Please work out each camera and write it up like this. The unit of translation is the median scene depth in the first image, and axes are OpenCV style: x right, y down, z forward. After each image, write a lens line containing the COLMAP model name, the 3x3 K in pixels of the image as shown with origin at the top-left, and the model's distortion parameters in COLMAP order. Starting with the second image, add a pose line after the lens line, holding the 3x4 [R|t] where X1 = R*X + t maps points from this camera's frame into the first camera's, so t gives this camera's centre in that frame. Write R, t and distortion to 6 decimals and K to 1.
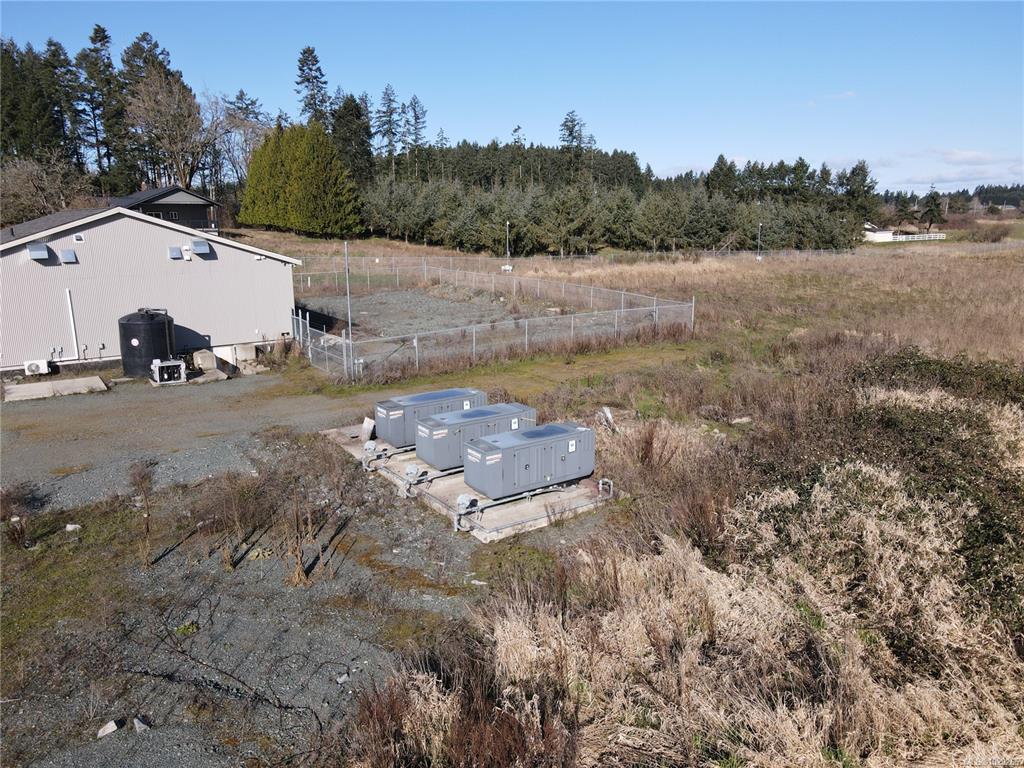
lens RADIAL K [[740.3, 0, 512.0], [0, 740.3, 384.0], [0, 0, 1]] dist [0.009609, 0.005739]
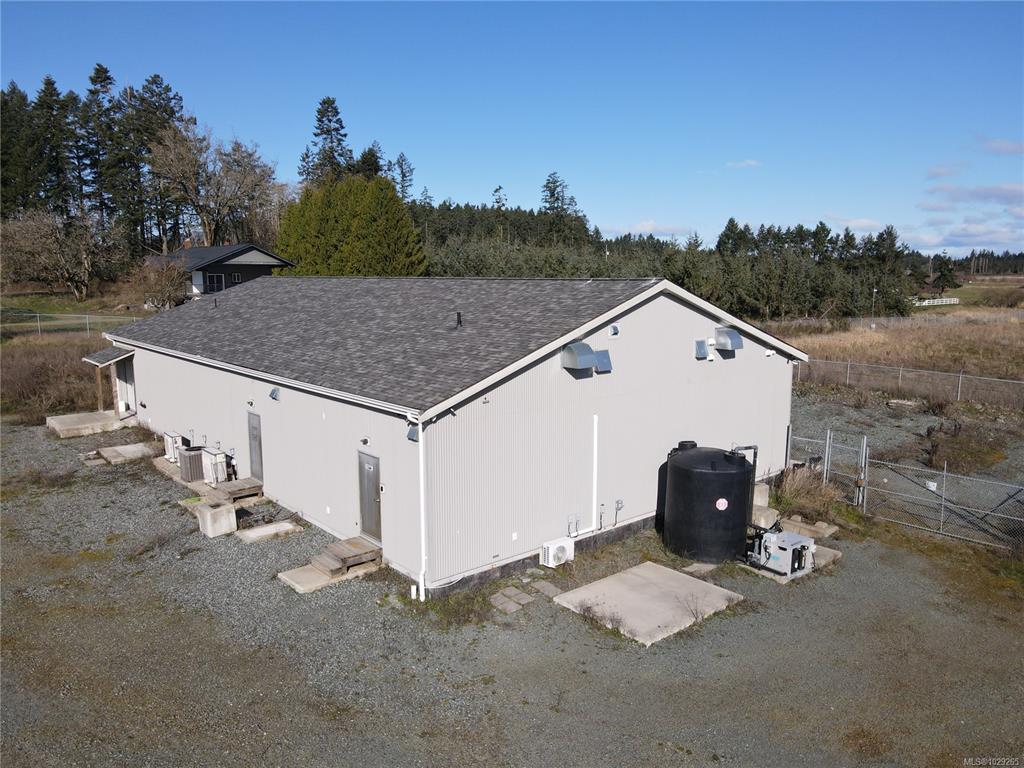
lens RADIAL K [[744.9, 0, 512.0], [0, 744.9, 384.0], [0, 0, 1]] dist [-0.021282, 0.053947]
pose [[0.993922, -0.009714, 0.109659, -0.151092], [0.018258, 0.996849, -0.077189, -0.022273], [-0.108564, 0.078722, 0.990968, 0.085593]]
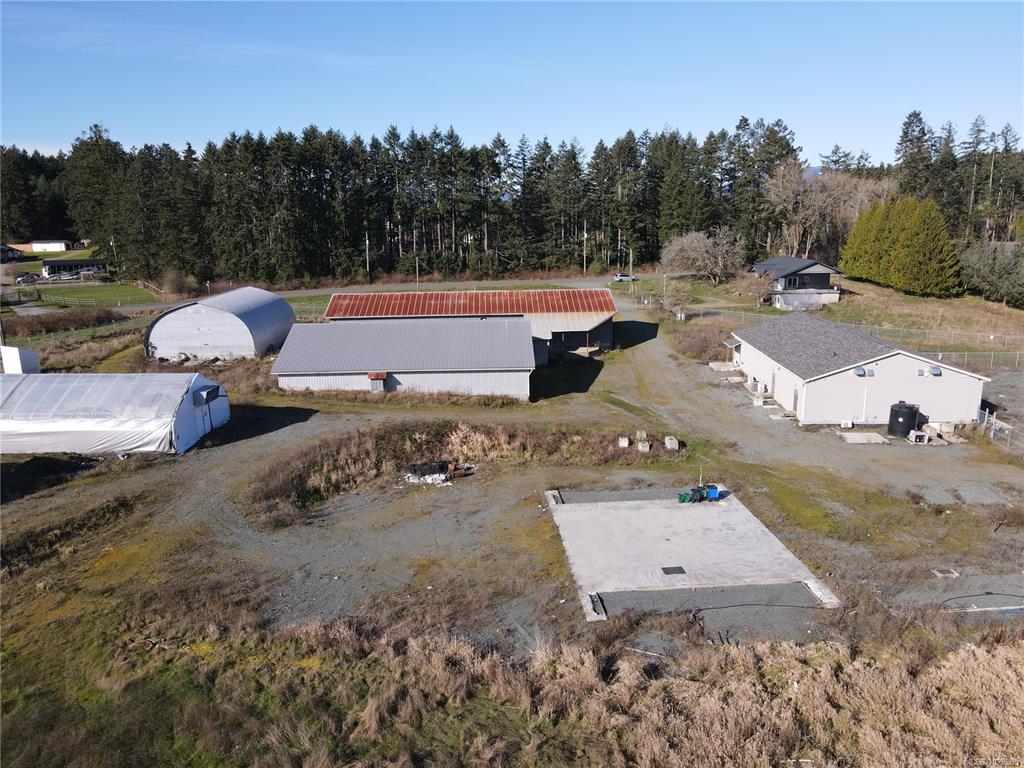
lens RADIAL K [[740.3, 0, 512.0], [0, 740.3, 384.0], [0, 0, 1]] dist [0.009609, 0.005739]
pose [[0.792175, 0.129430, -0.596412, -0.031909], [-0.124325, 0.990985, 0.049926, -0.024784], [0.597497, 0.034598, 0.801124, -0.251480]]
